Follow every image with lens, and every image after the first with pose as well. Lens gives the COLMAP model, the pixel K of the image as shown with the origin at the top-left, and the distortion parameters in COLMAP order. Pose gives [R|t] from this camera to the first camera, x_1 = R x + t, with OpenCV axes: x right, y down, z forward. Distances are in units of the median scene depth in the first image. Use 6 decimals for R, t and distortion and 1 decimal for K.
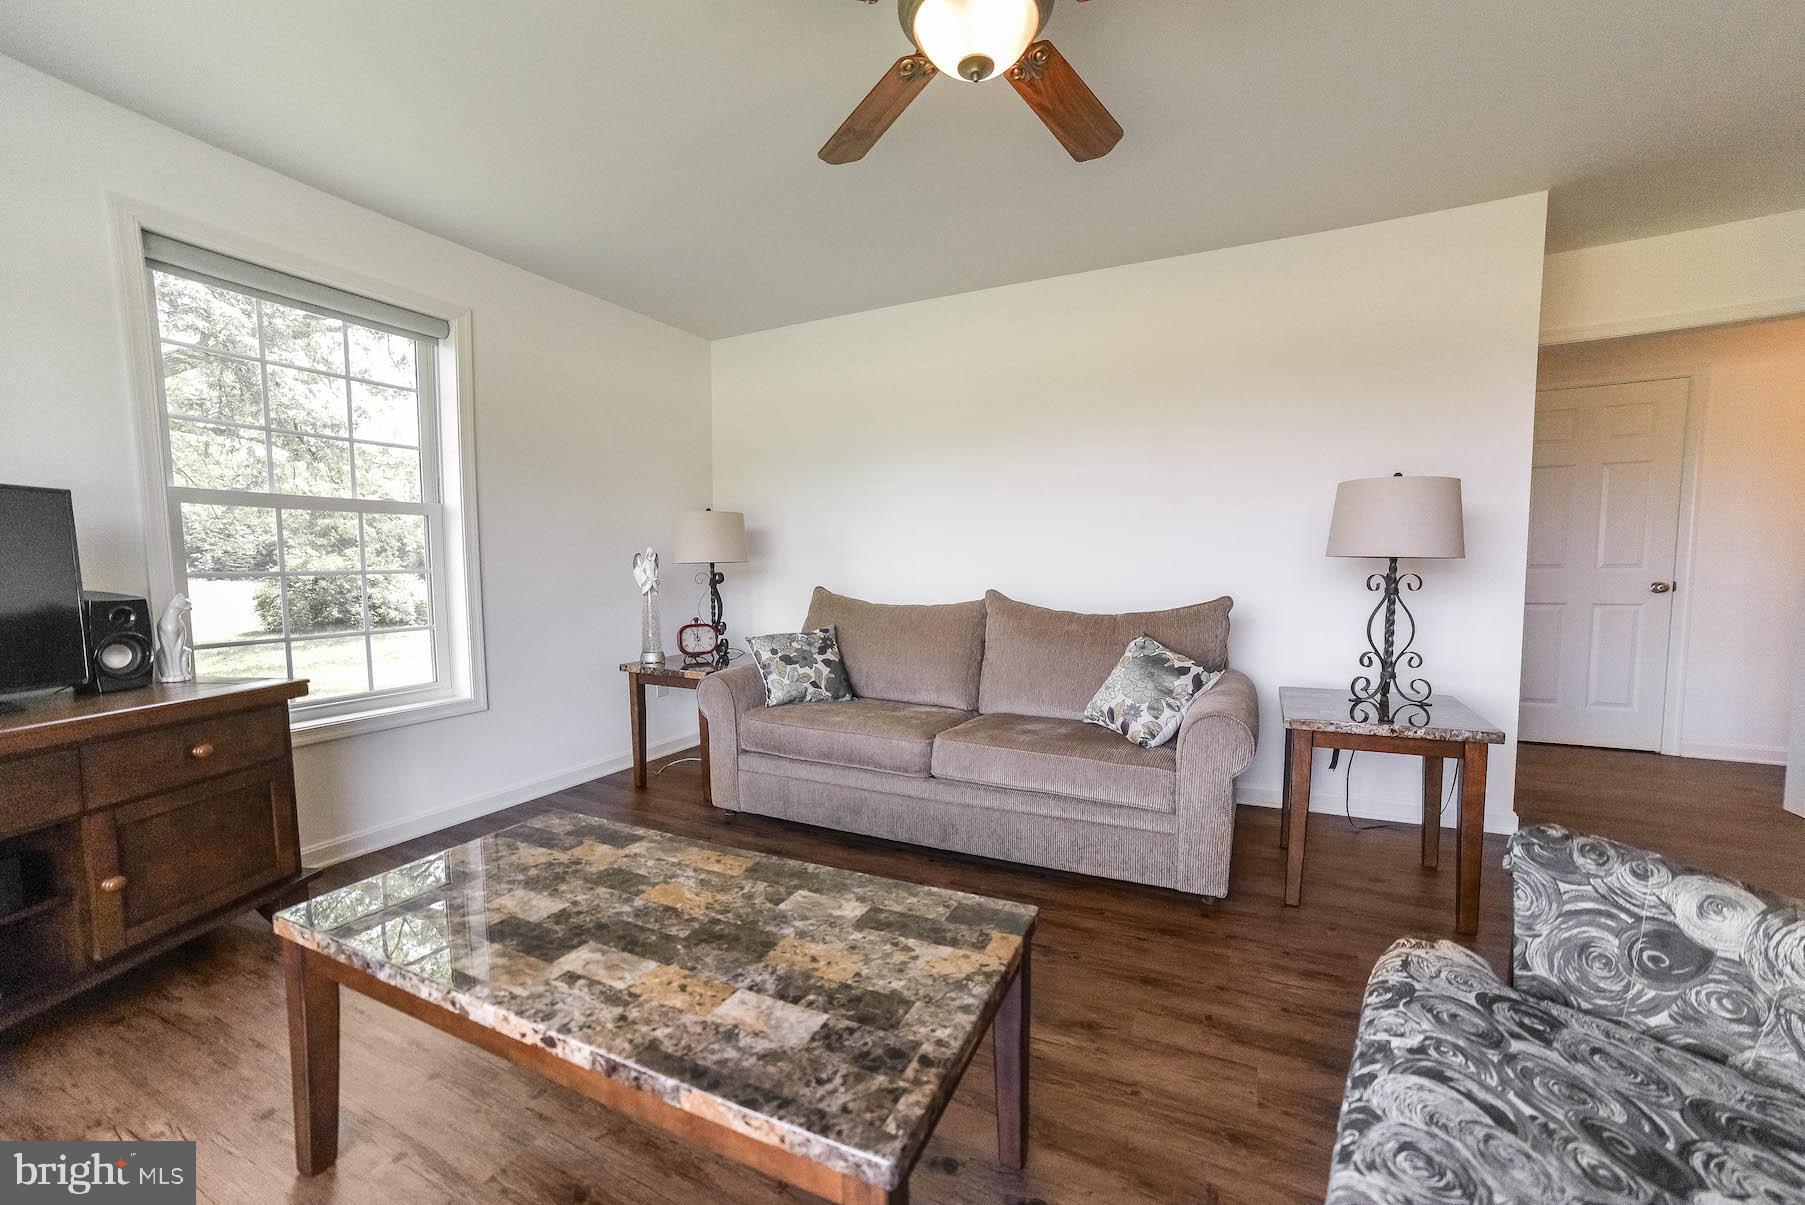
lens RADIAL K [[724.3, 0, 904.8], [0, 724.3, 617.1], [0, 0, 1]] dist [-0.083597, 0.035659]
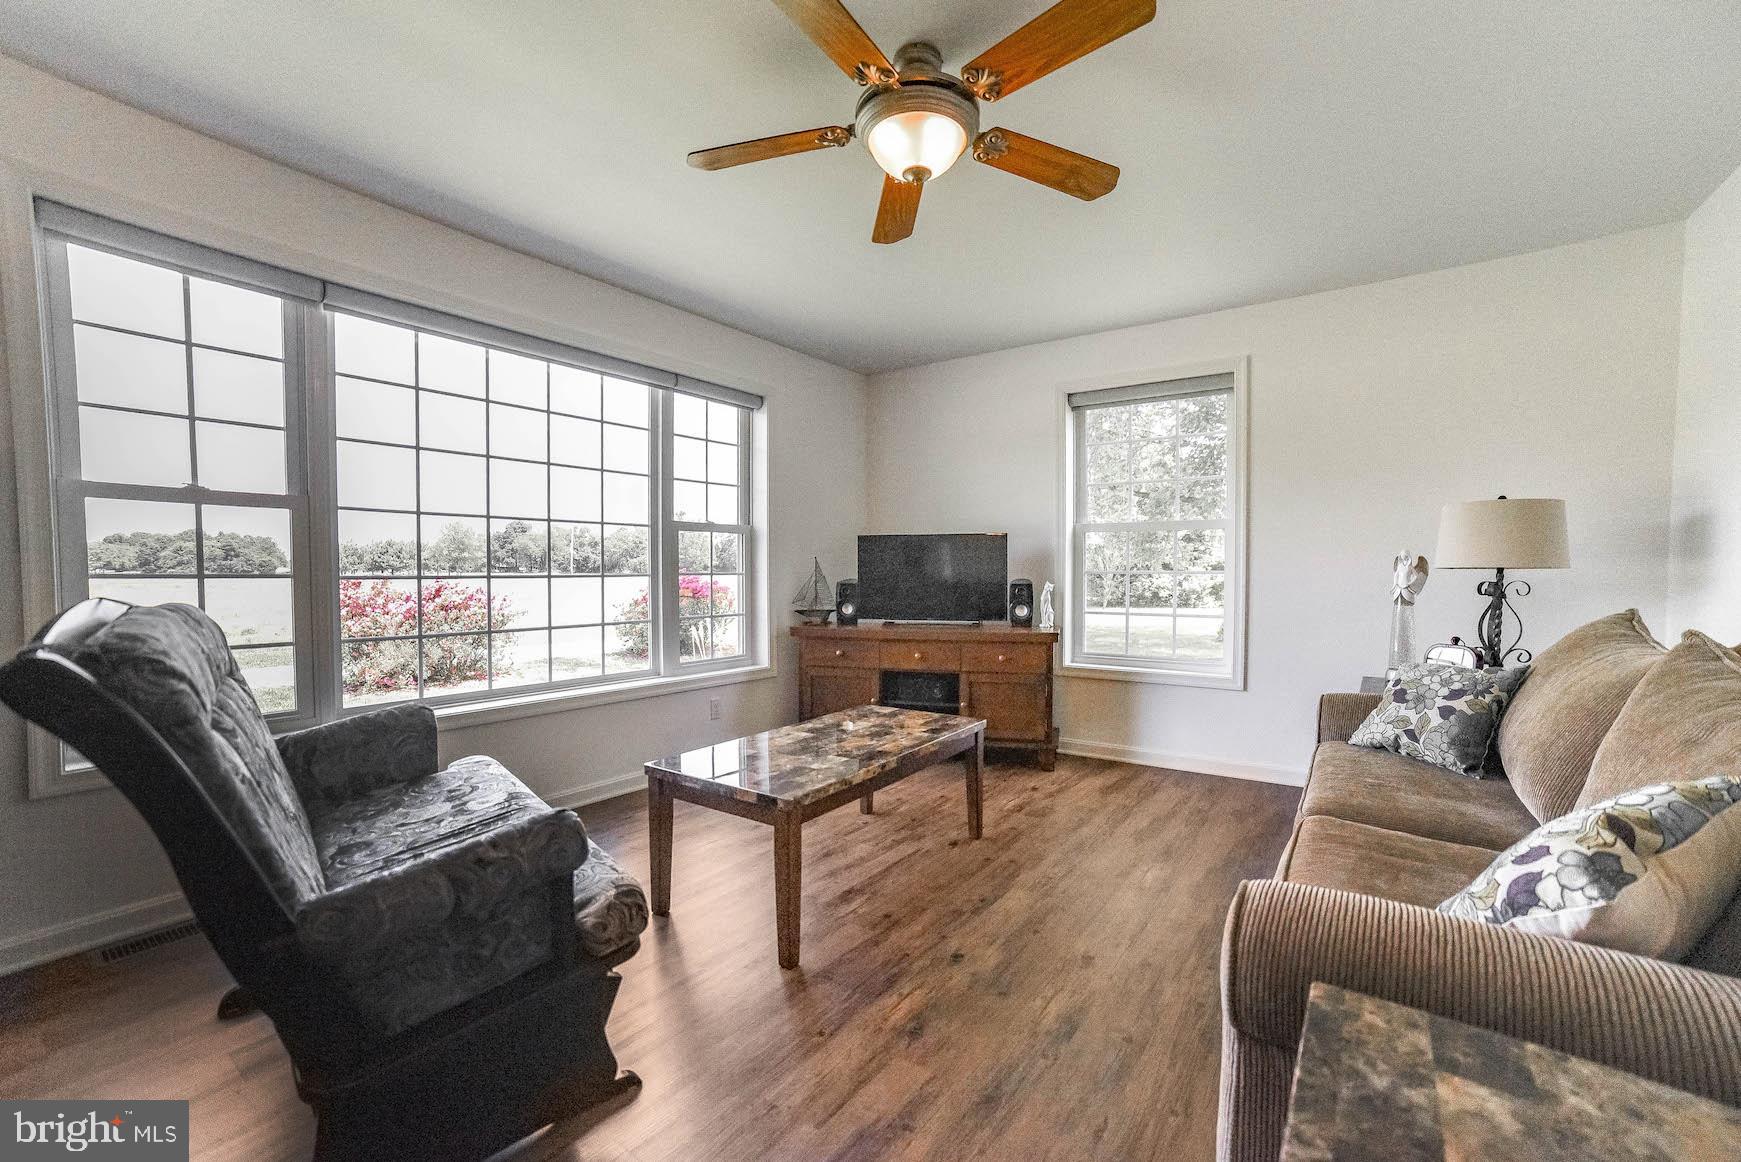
lens RADIAL K [[698.6, 0, 872.7], [0, 698.6, 595.1], [0, 0, 1]] dist [-0.083597, 0.035659]
pose [[-0.170632, 0.043275, -0.984384, 1.297550], [-0.072178, 0.995802, 0.056288, -0.097363], [0.982688, 0.080655, -0.166792, 1.142121]]
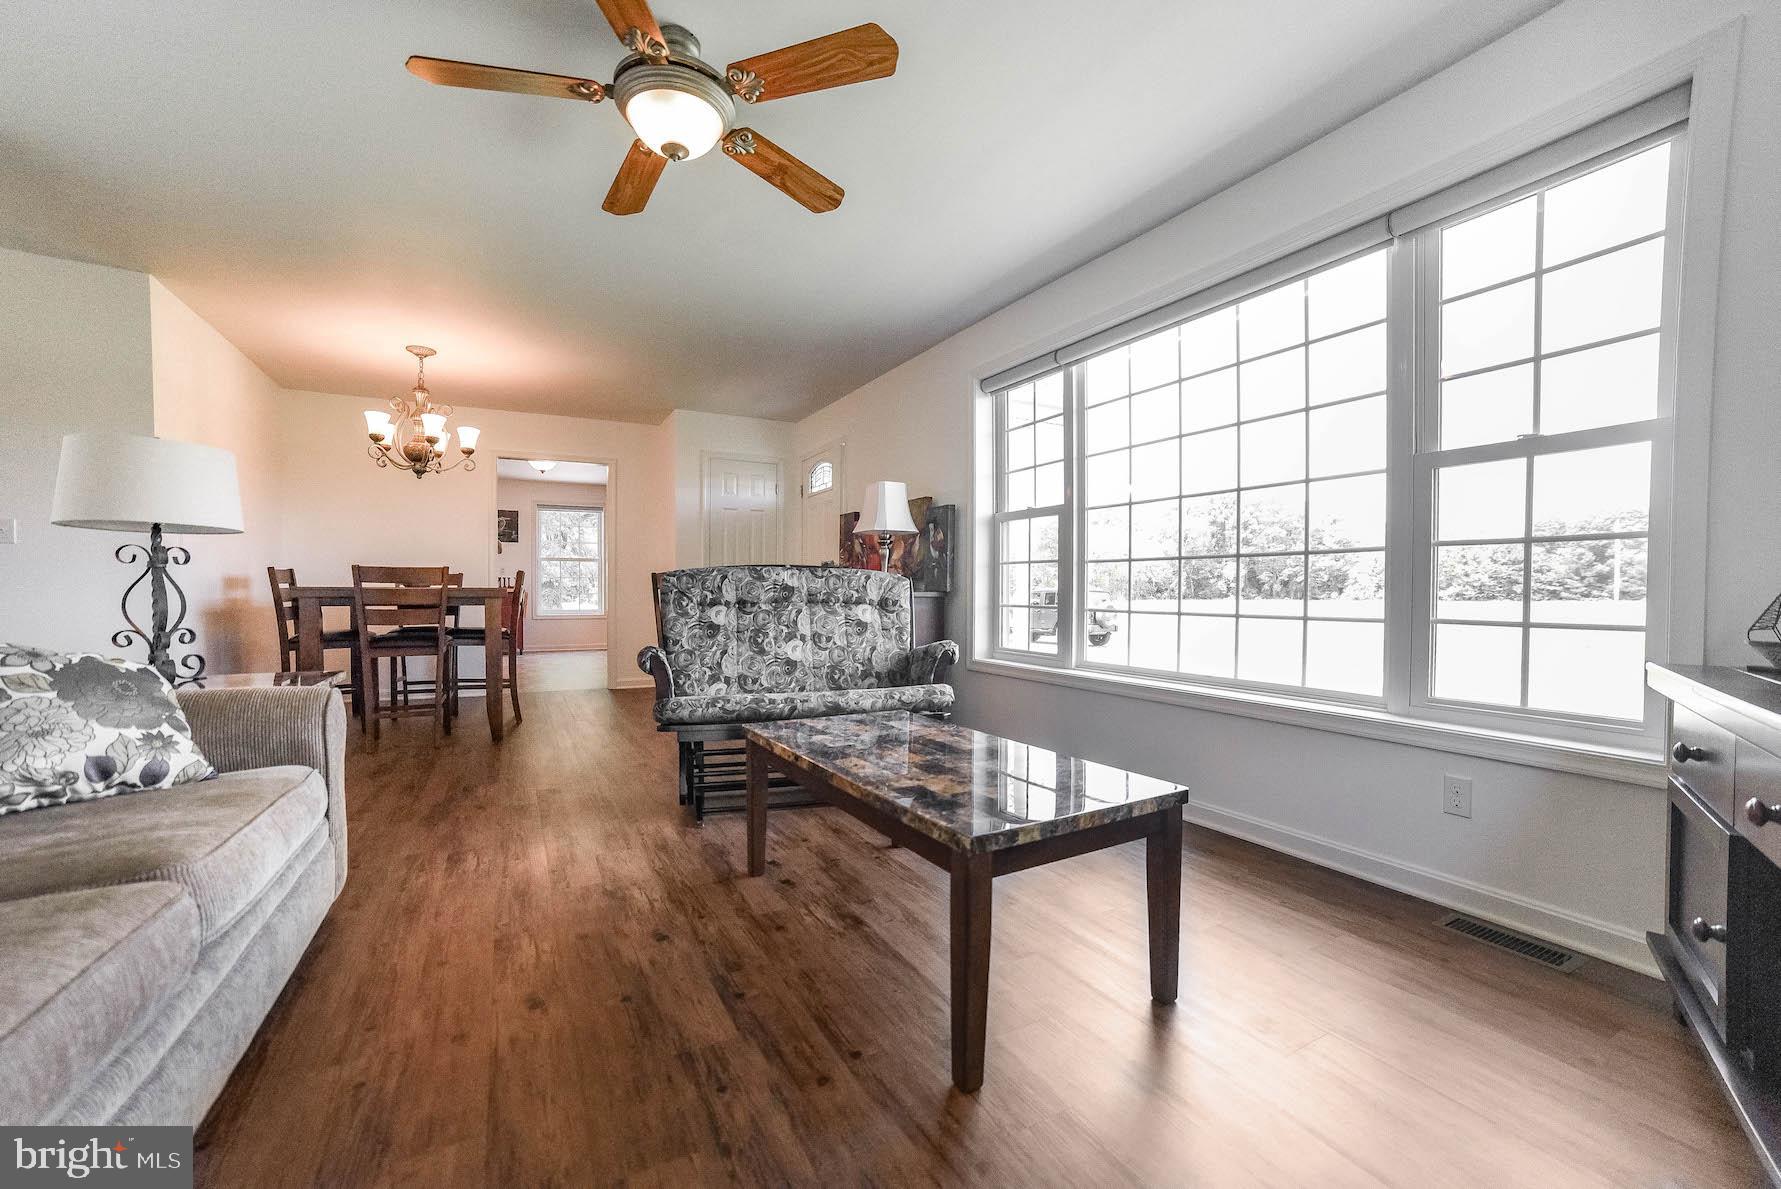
lens RADIAL K [[714.6, 0, 892.8], [0, 714.6, 608.9], [0, 0, 1]] dist [-0.083597, 0.035659]
pose [[-0.821020, -0.011085, 0.570792, -0.952659], [0.043138, 0.995749, 0.081387, -0.013201], [-0.569267, 0.091443, -0.817051, 1.841601]]
